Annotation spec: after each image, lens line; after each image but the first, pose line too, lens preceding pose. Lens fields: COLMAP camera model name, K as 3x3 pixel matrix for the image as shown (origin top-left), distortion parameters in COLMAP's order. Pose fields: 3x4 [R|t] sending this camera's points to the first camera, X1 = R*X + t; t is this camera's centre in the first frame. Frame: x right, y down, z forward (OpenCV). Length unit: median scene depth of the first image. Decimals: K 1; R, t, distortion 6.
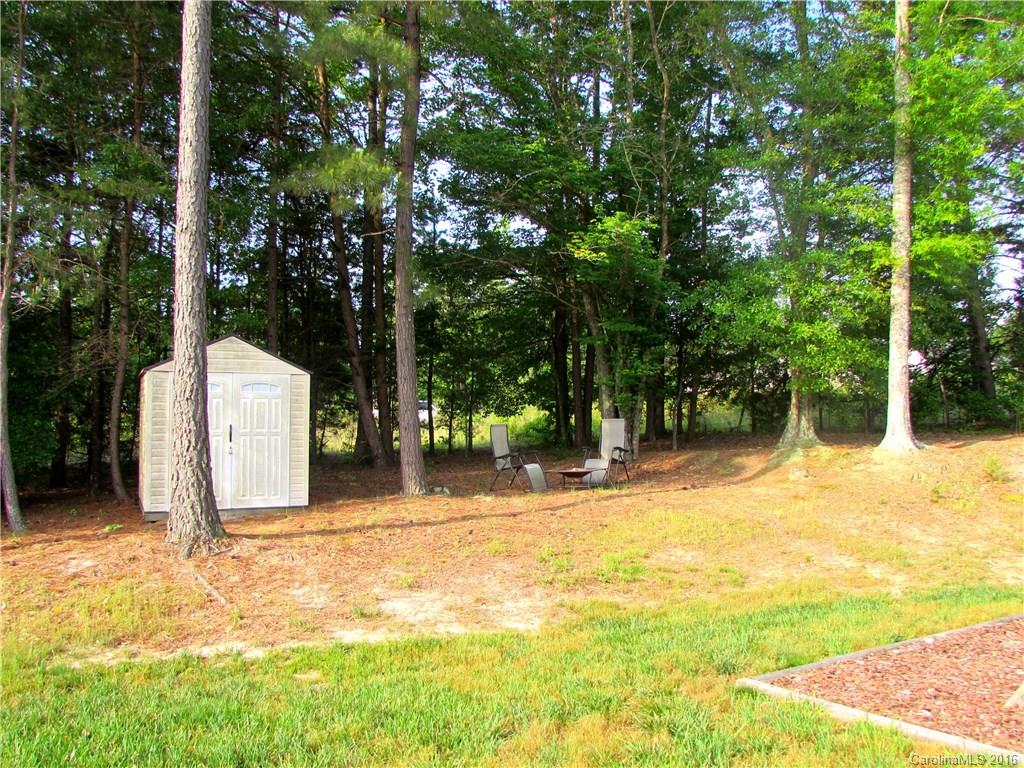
lens RADIAL K [[849.0, 0, 512.0], [0, 849.0, 384.0], [0, 0, 1]] dist [-0.001928, -0.000414]
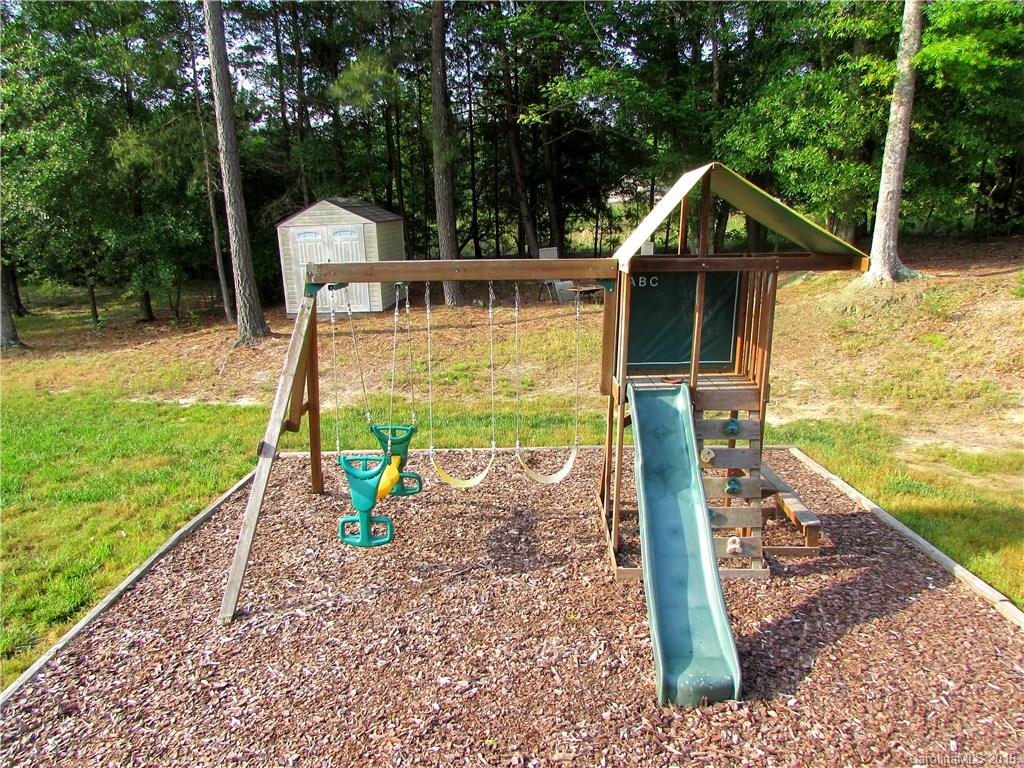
lens RADIAL K [[725.1, 0, 512.0], [0, 725.1, 384.0], [0, 0, 1]] dist [0.001876, 0.000616]
pose [[0.841707, 0.098463, -0.530881, 0.595139], [0.062339, 0.958935, 0.276692, -0.069594], [0.536324, -0.265988, 0.801004, 0.044079]]
